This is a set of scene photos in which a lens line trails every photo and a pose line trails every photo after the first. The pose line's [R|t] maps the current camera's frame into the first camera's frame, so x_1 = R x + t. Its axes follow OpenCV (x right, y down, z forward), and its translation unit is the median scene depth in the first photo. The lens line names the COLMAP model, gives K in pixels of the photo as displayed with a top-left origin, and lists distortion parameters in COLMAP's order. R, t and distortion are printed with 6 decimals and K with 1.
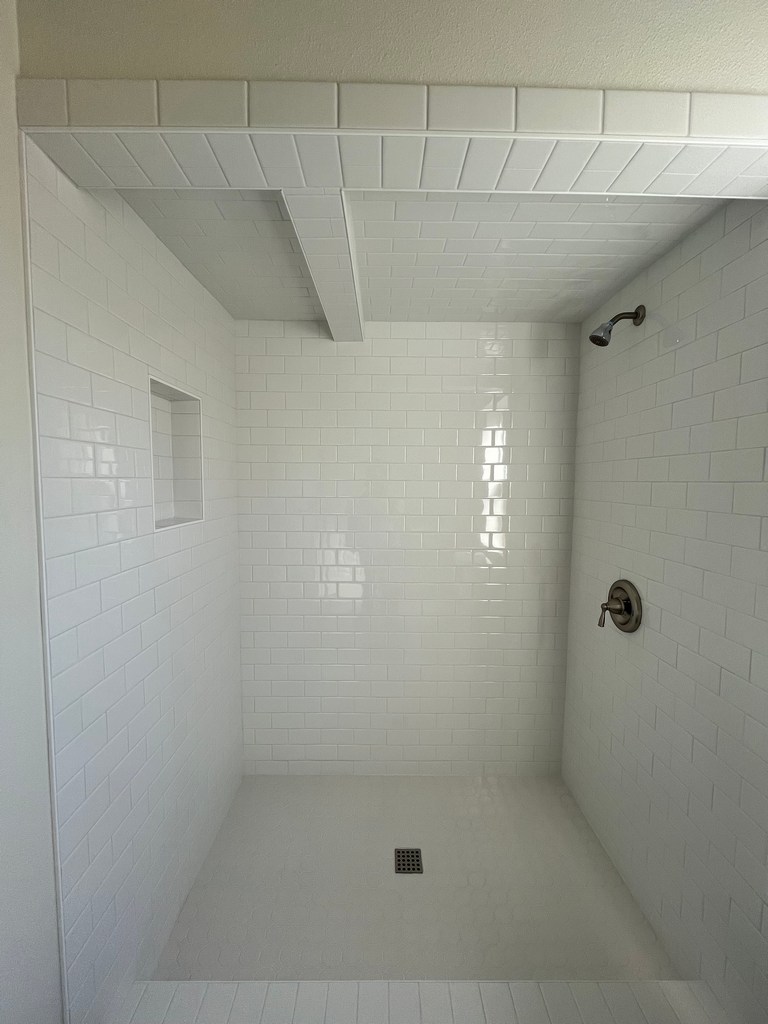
lens RADIAL K [[413.6, 0, 387.2], [0, 413.6, 512.2], [0, 0, 1]] dist [0.001172, -0.000049]
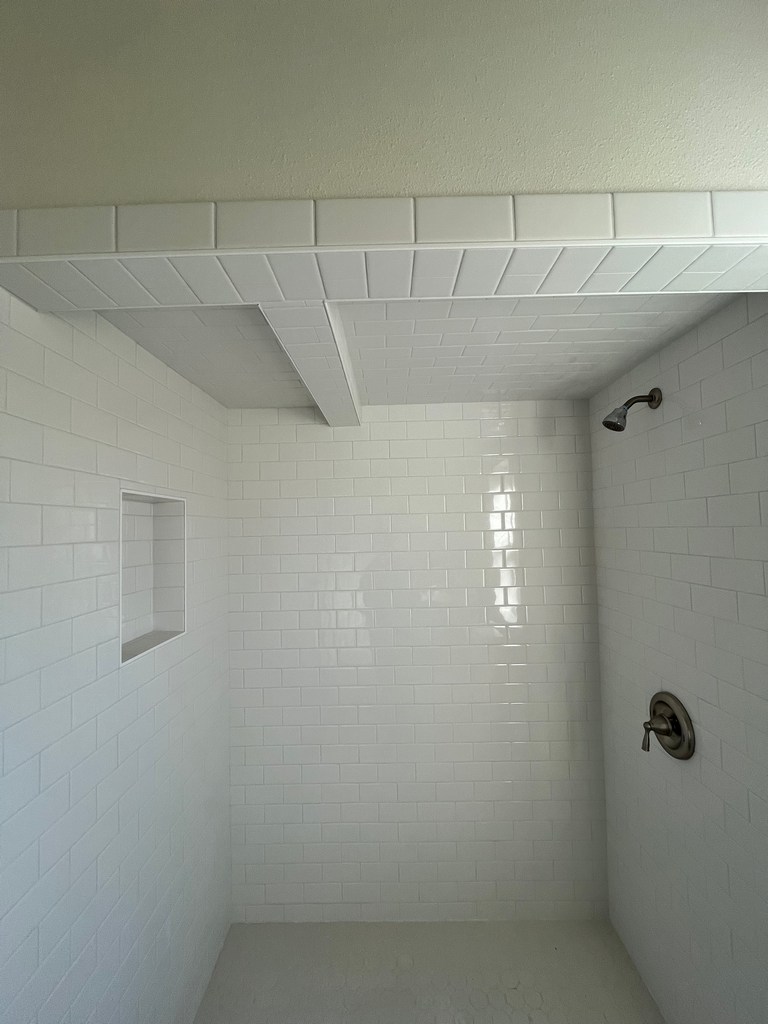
lens RADIAL K [[413.6, 0, 386.8], [0, 413.6, 513.5], [0, 0, 1]] dist [0.001172, -0.000049]
pose [[0.999369, -0.031212, -0.016968, 0.016456], [0.029078, 0.993050, -0.114048, -0.125896], [0.020409, 0.113482, 0.993330, 0.092900]]
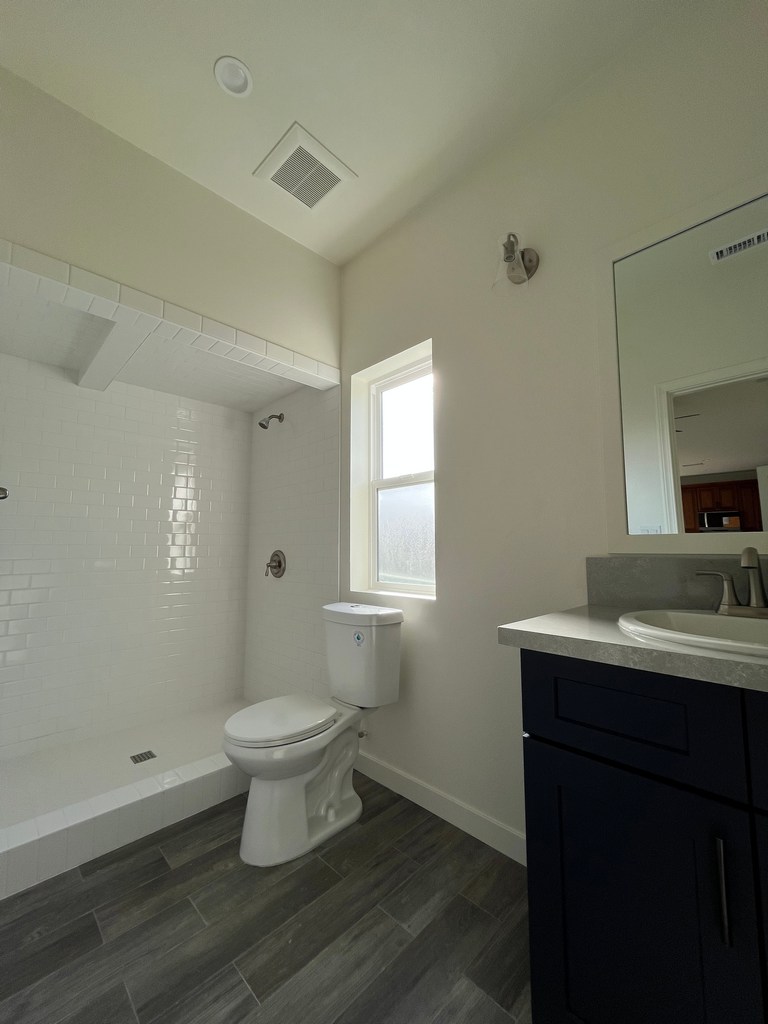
lens RADIAL K [[413.6, 0, 378.1], [0, 413.6, 507.9], [0, 0, 1]] dist [0.001172, -0.000049]
pose [[0.726343, 0.055976, 0.685049, -0.399142], [0.054299, 0.988890, -0.138376, 0.260227], [-0.685184, 0.137706, 0.715234, -0.695520]]
